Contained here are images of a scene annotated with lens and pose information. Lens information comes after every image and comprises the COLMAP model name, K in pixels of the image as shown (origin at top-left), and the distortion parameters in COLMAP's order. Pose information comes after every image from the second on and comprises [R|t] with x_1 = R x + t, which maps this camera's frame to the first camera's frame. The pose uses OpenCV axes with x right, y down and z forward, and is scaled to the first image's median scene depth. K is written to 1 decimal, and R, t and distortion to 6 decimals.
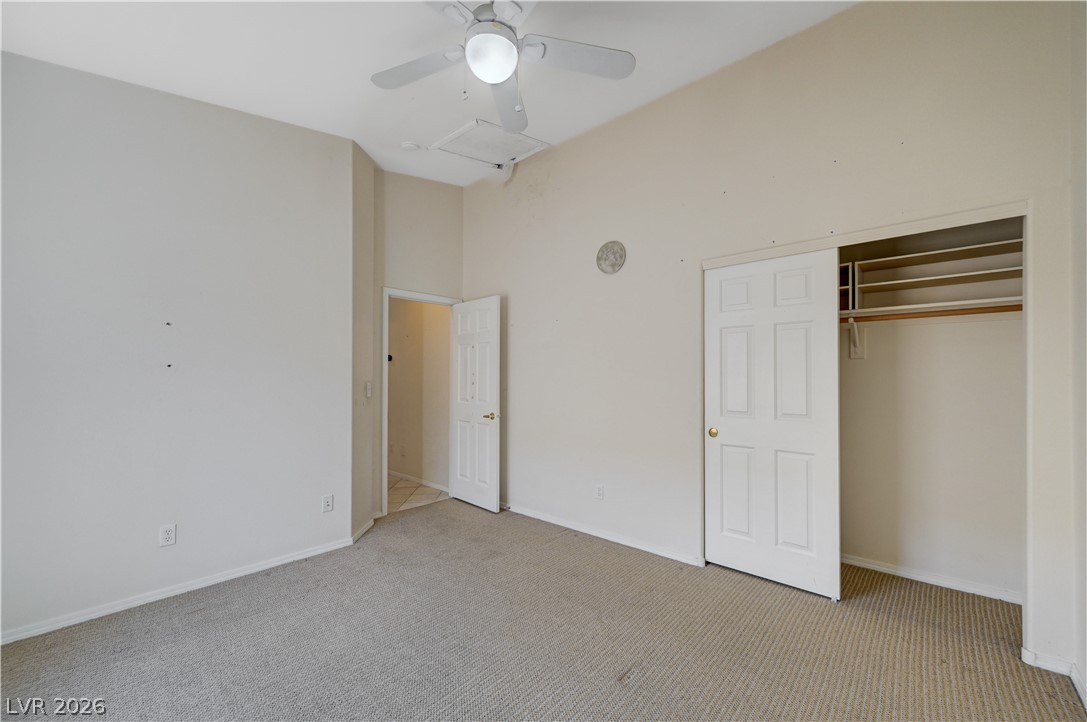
lens RADIAL K [[432.0, 0, 551.8], [0, 432.0, 367.5], [0, 0, 1]] dist [0.000262, -0.000387]
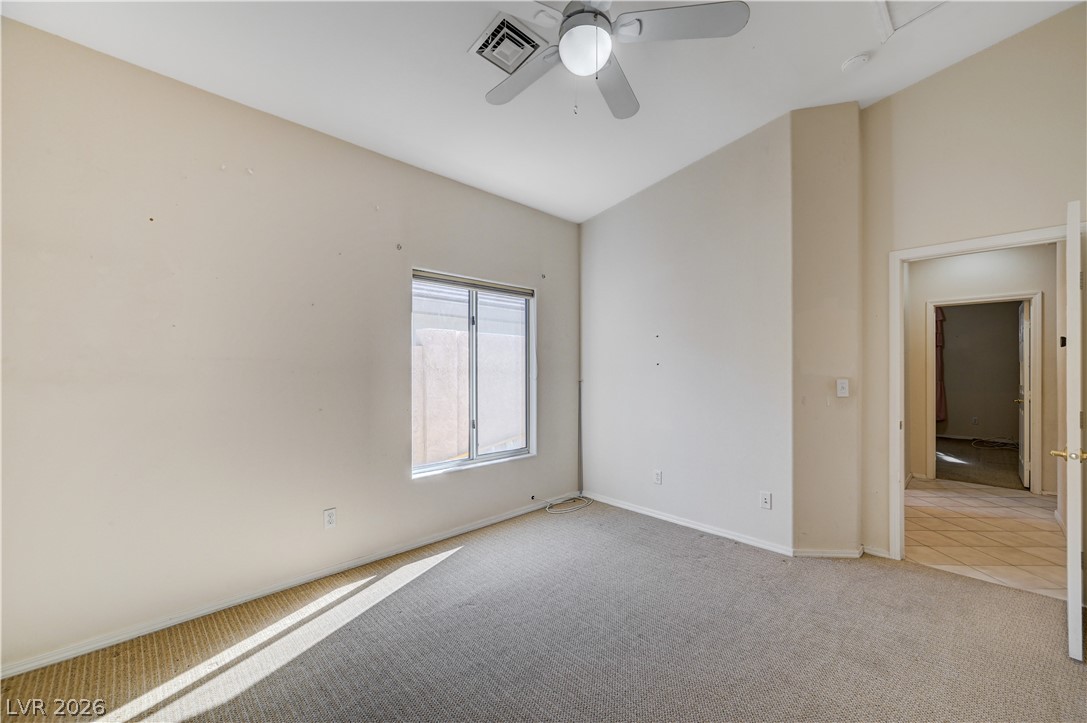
lens RADIAL K [[432.0, 0, 541.7], [0, 432.0, 368.1], [0, 0, 1]] dist [0.000262, -0.000387]
pose [[-0.089678, -0.005235, -0.995957, 0.510920], [0.017769, 0.999819, -0.006855, 0.010301], [0.995812, -0.018312, -0.089568, 0.583752]]
